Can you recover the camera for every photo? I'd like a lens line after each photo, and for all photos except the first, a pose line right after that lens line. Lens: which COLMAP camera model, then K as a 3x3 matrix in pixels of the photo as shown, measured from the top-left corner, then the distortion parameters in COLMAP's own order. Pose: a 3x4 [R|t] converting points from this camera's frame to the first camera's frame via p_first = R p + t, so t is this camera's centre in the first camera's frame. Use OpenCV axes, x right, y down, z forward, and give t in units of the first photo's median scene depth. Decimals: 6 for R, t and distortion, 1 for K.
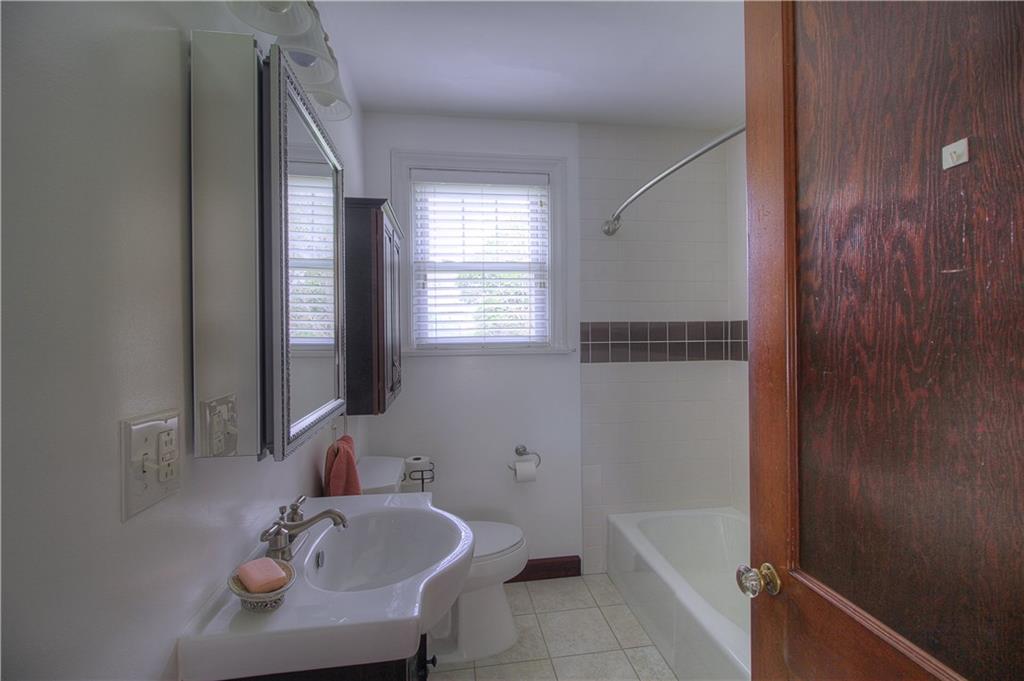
lens RADIAL K [[474.7, 0, 512.0], [0, 474.7, 340.5], [0, 0, 1]] dist [-0.001864, -0.000482]
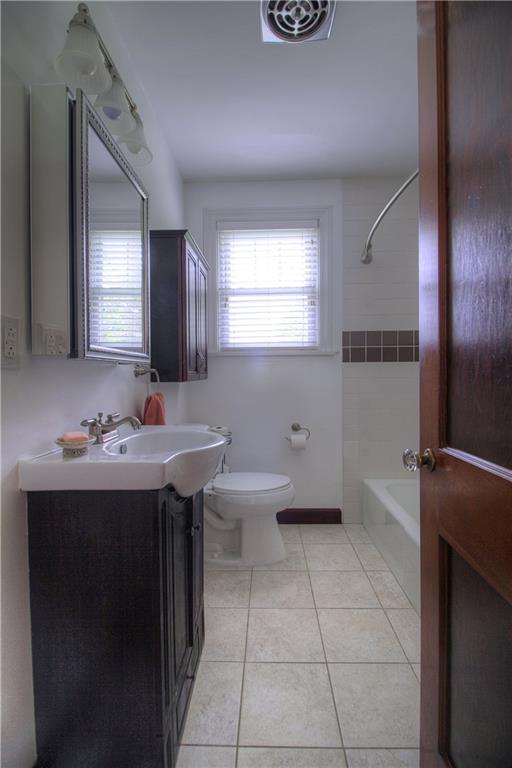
lens RADIAL K [[356.0, 0, 256.0], [0, 356.0, 384.0], [0, 0, 1]] dist [-0.001864, -0.000482]
pose [[0.984052, 0.008803, -0.177666, 0.087633], [-0.006621, 0.999895, 0.012871, 0.099462], [0.177760, -0.011490, 0.984007, -0.014498]]
